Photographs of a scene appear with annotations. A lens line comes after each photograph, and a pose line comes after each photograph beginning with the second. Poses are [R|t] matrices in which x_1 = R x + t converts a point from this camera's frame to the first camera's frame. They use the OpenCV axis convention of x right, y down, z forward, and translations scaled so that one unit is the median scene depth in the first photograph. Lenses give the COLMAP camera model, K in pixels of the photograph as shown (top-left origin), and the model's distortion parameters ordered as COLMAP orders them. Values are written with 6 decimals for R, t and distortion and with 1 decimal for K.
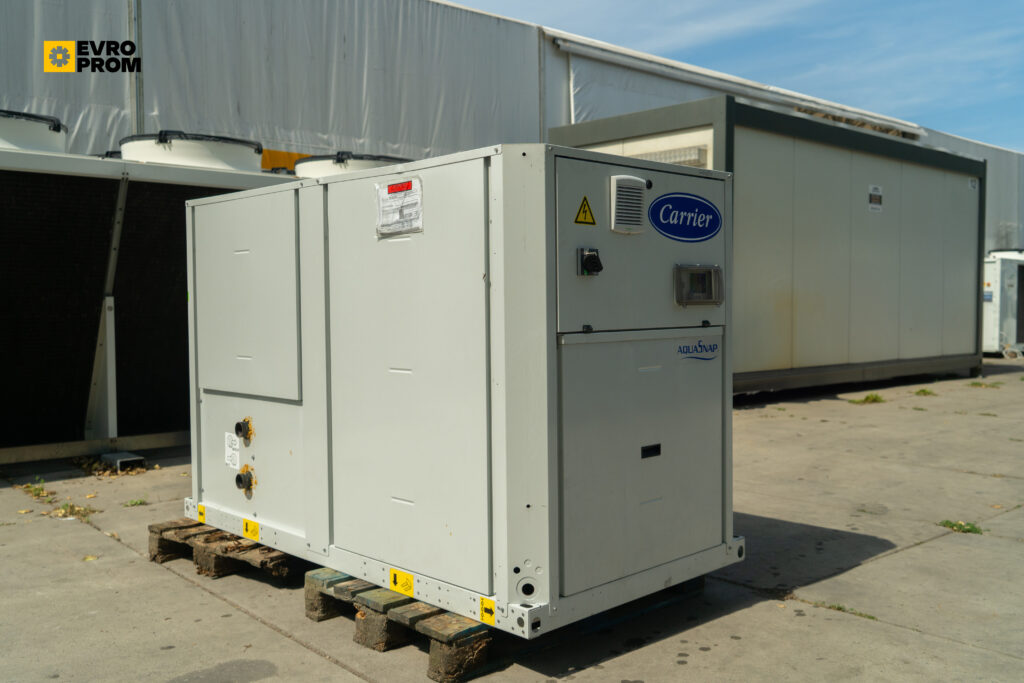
lens RADIAL K [[936.1, 0, 512.0], [0, 936.1, 341.5], [0, 0, 1]] dist [0.005331, 0.001438]
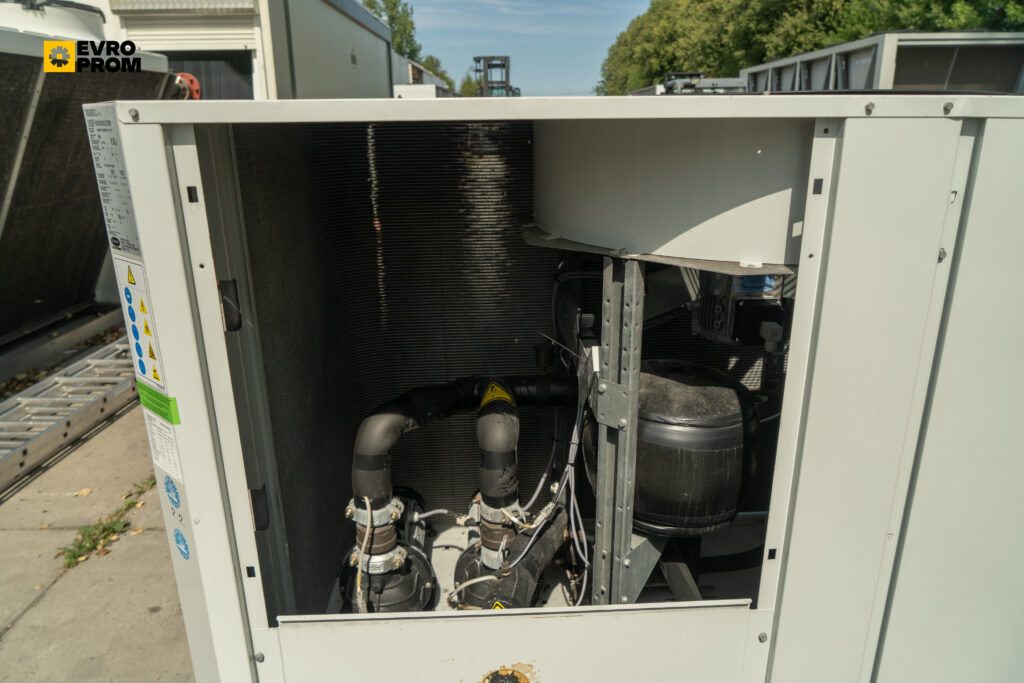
lens RADIAL K [[682.6, 0, 511.1], [0, 682.6, 340.8], [0, 0, 1]] dist [-0.027861, 0.008179]
pose [[0.661393, -0.232950, 0.712947, -0.560382], [0.036749, 0.959469, 0.279407, -0.172636], [-0.749139, -0.158598, 0.643147, 0.998043]]
